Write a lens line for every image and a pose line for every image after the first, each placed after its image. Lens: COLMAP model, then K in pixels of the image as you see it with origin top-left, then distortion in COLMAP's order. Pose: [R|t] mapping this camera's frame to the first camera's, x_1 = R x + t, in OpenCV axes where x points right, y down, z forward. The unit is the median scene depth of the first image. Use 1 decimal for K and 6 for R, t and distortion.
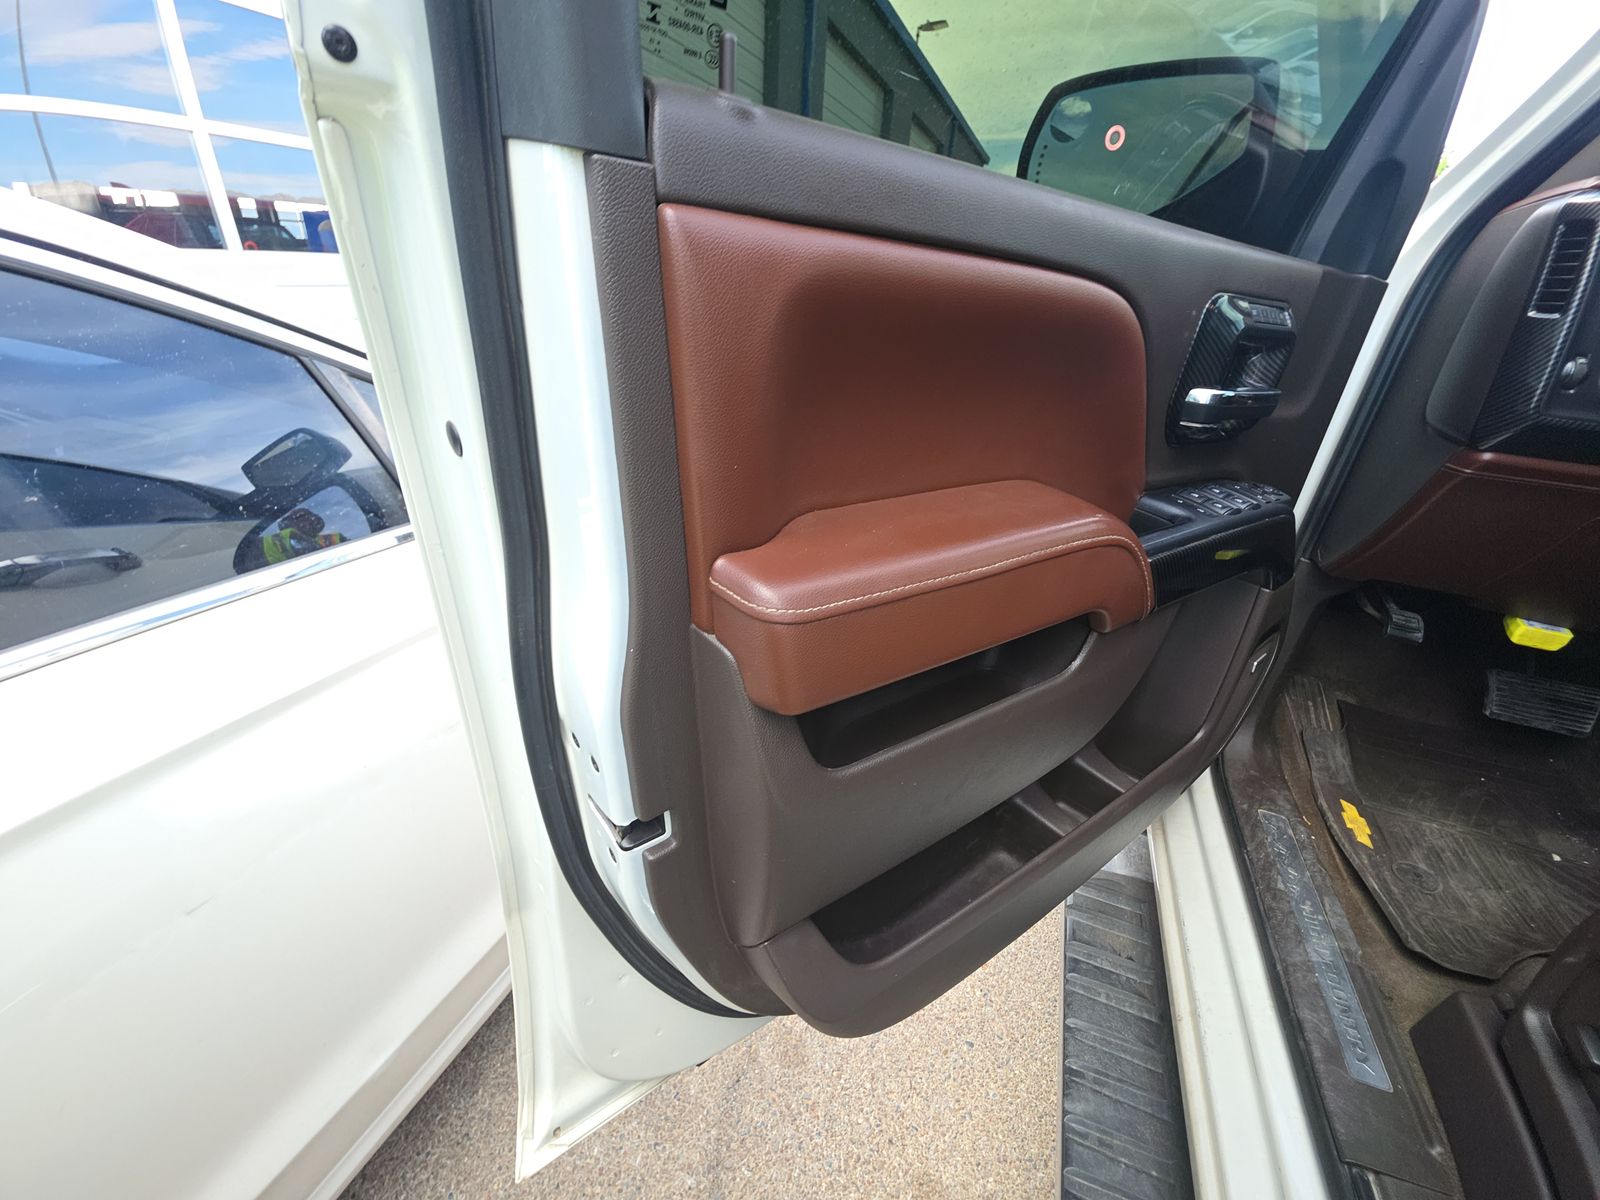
lens RADIAL K [[641.6, 0, 803.4], [0, 641.6, 609.8], [0, 0, 1]] dist [0.025667, -0.011333]
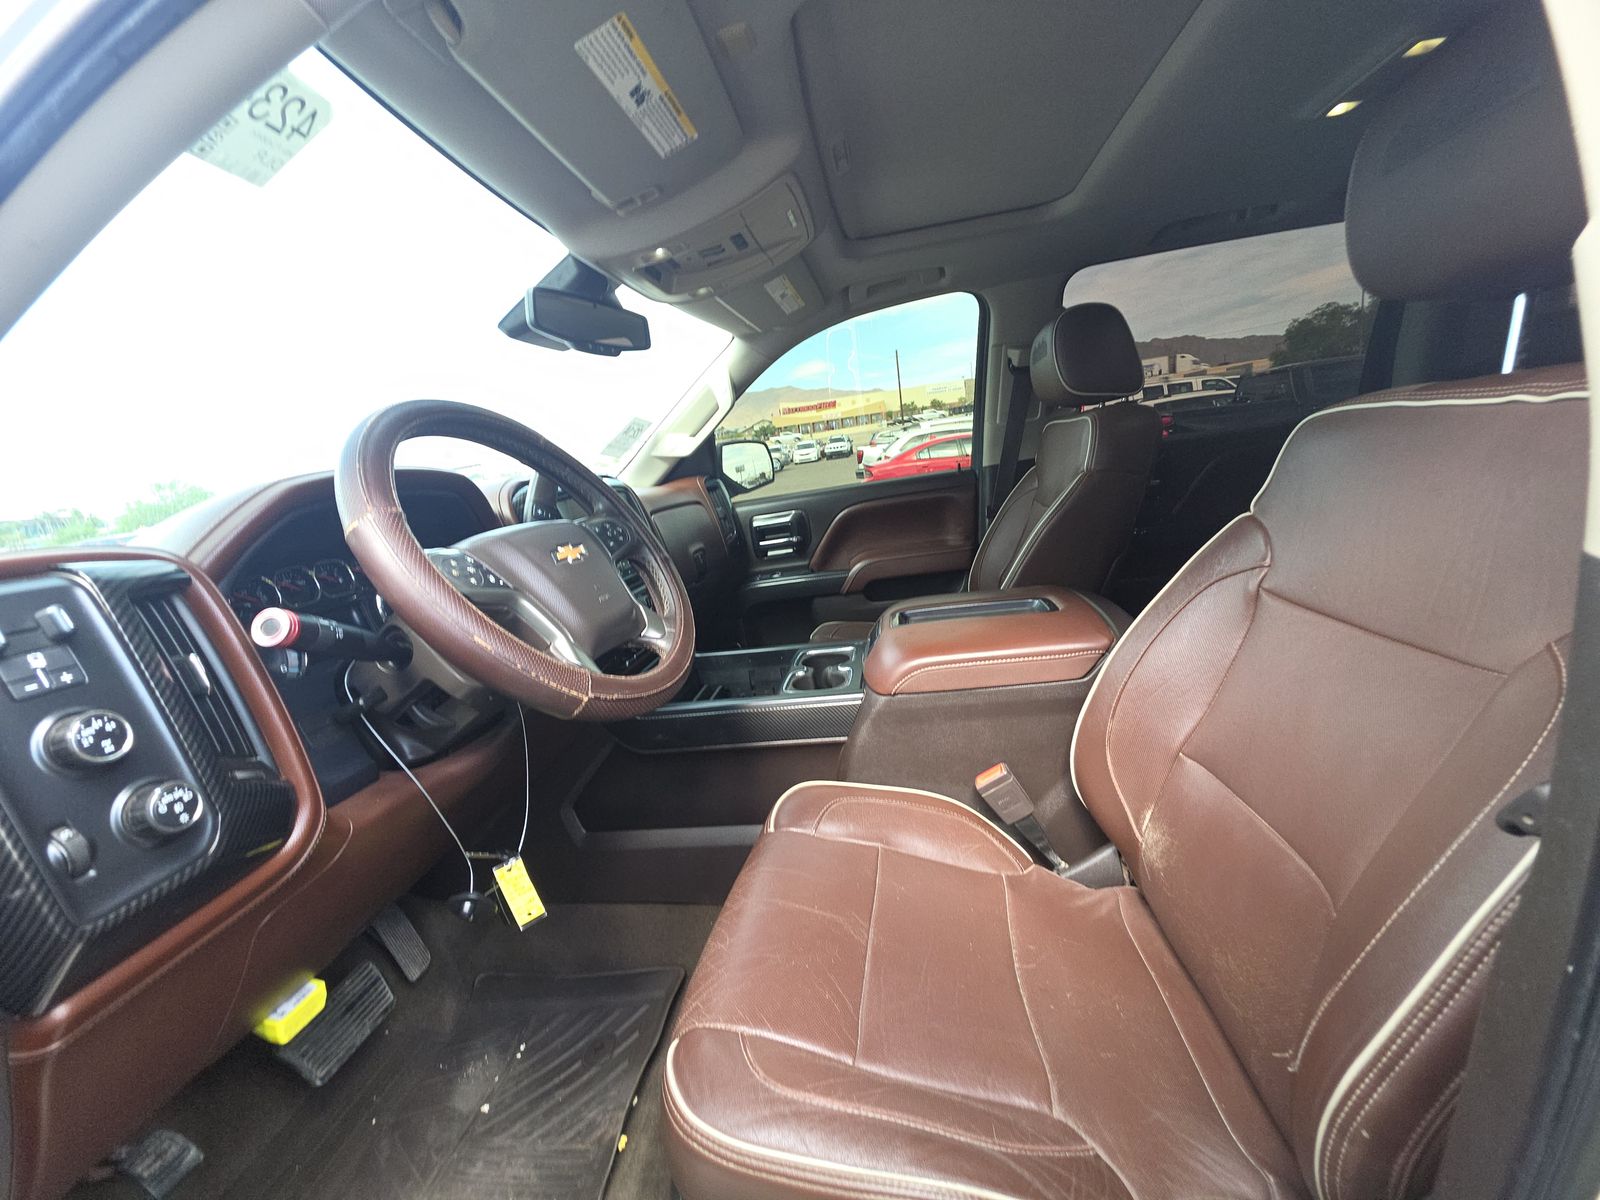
lens RADIAL K [[641.6, 0, 803.4], [0, 641.6, 609.8], [0, 0, 1]] dist [0.025667, -0.011333]
pose [[-0.210937, -0.244346, 0.946467, 0.348996], [0.558452, 0.764557, 0.321844, -0.236628], [-0.802270, 0.596445, -0.024818, 0.219624]]
